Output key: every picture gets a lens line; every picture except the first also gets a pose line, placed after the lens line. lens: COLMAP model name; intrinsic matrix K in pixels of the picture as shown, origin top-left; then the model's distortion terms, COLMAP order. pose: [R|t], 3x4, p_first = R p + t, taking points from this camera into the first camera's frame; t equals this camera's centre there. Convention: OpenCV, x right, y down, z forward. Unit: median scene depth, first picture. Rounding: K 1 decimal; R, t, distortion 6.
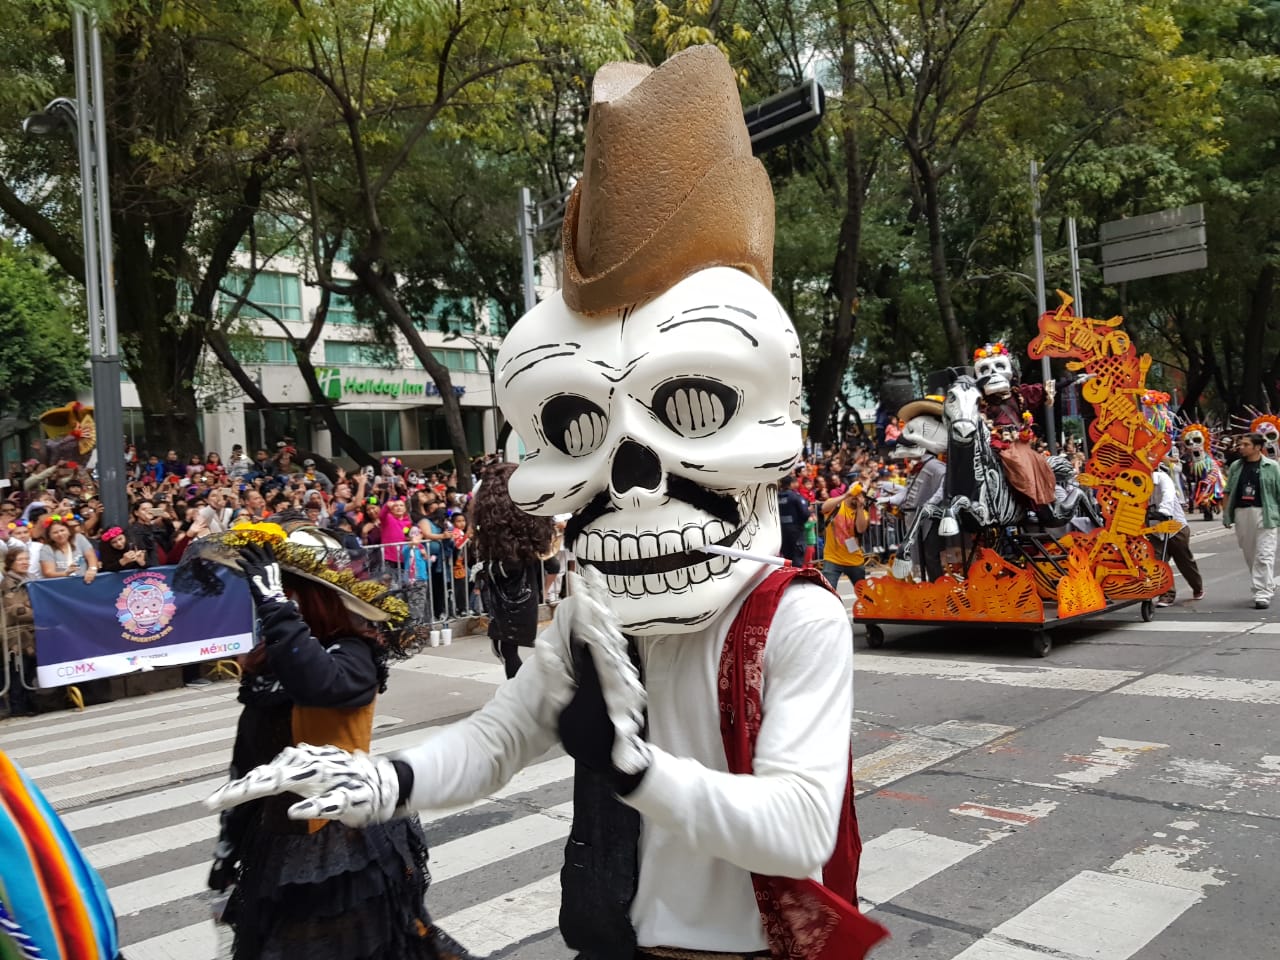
lens RADIAL K [[978.1, 0, 643.2], [0, 978.1, 469.4], [0, 0, 1]] dist [0.038113, -0.058903]
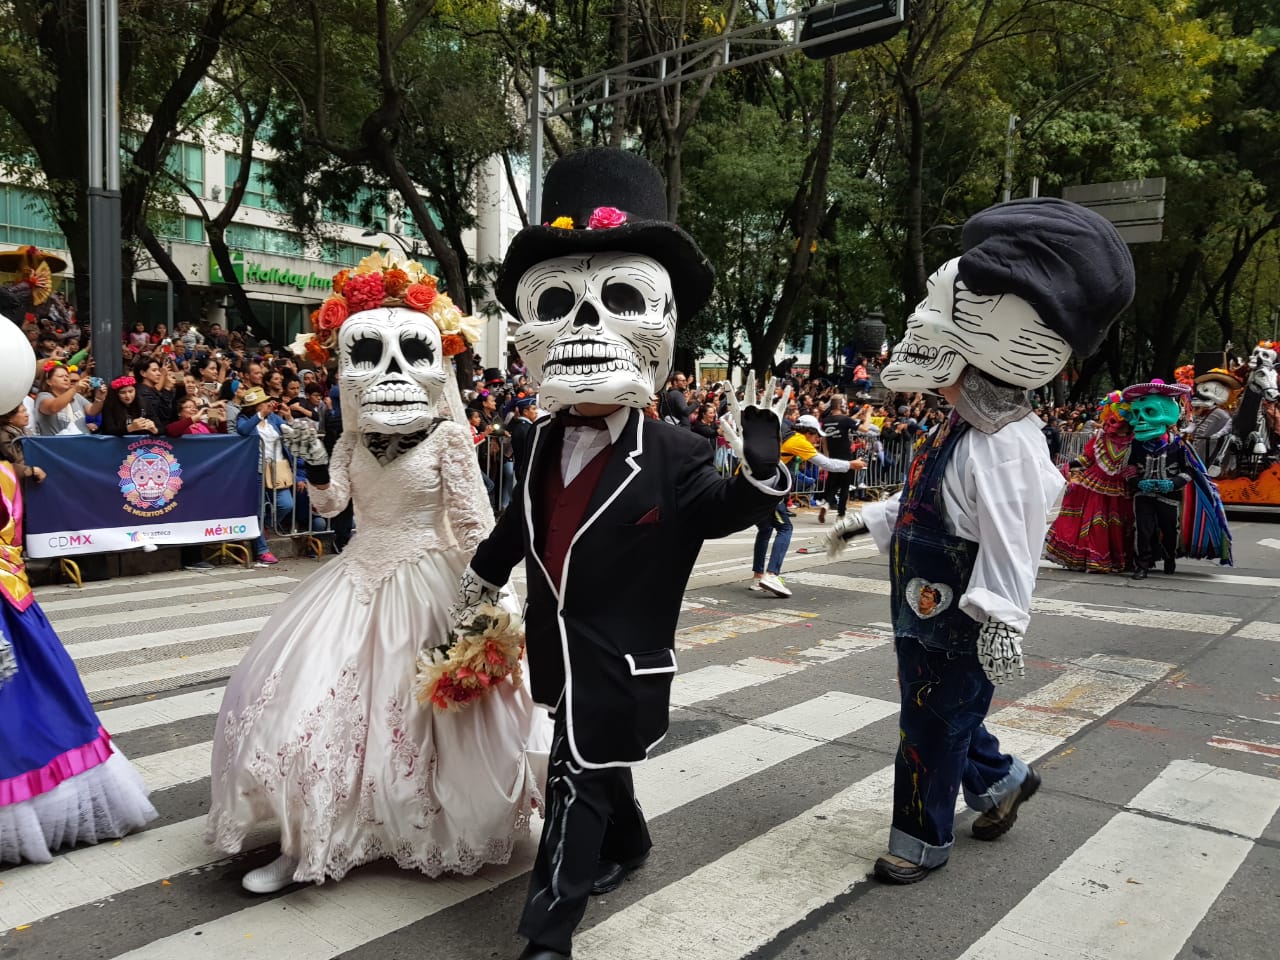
lens RADIAL K [[978.1, 0, 637.1], [0, 978.1, 470.4], [0, 0, 1]] dist [0.038113, -0.058903]
pose [[0.989473, 0.082273, 0.119060, -0.140221], [-0.090708, 0.993605, 0.067247, 0.026124], [-0.112766, -0.077338, 0.990607, 0.051741]]
